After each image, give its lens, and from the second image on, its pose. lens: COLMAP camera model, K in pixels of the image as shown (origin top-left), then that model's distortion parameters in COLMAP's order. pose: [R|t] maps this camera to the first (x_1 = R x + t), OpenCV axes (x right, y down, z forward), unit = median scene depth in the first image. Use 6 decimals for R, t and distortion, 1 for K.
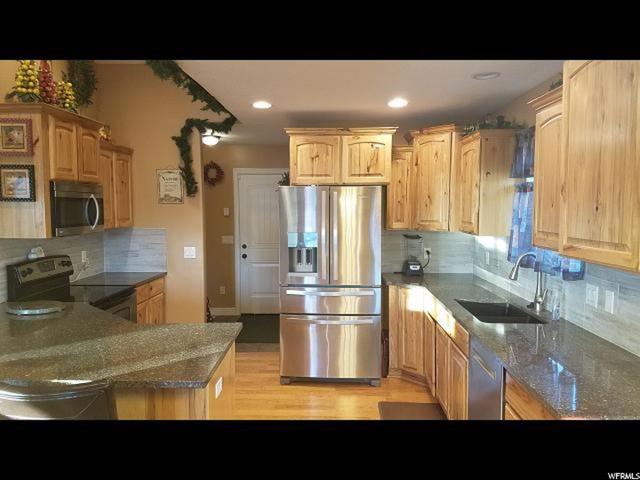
lens RADIAL K [[494.1, 0, 320.0], [0, 494.1, 240.0], [0, 0, 1]] dist [0.203932, -0.269211]
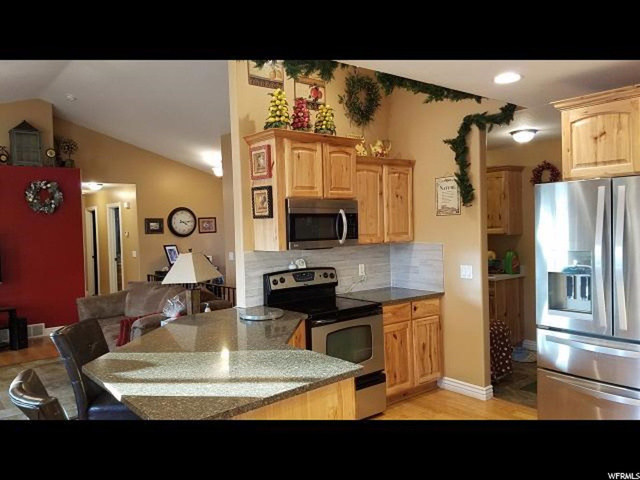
lens RADIAL K [[494.1, 0, 320.0], [0, 494.1, 240.0], [0, 0, 1]] dist [0.203932, -0.269211]
pose [[0.659181, 0.004401, -0.751971, 0.264159], [-0.026555, 0.999495, -0.017428, -0.009255], [0.751515, 0.031457, 0.658966, 0.298883]]
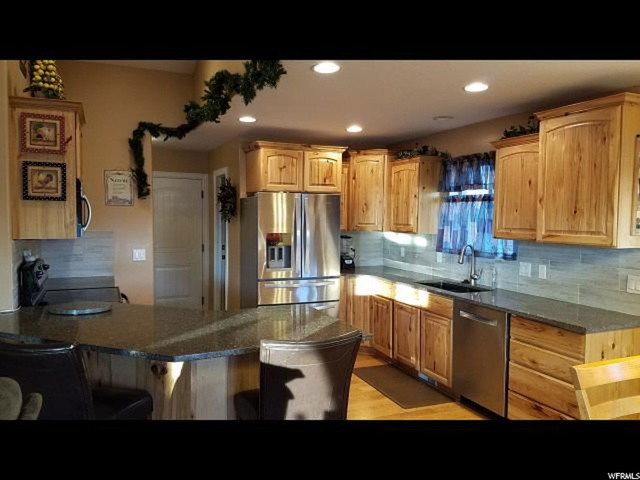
lens RADIAL K [[485.1, 0, 328.5], [0, 485.1, 239.5], [0, 0, 1]] dist [0.189822, -0.250006]
pose [[0.901041, -0.011712, 0.433575, -0.422779], [0.018892, 0.999746, -0.012256, 0.016221], [-0.433322, 0.019234, 0.901034, -0.063742]]
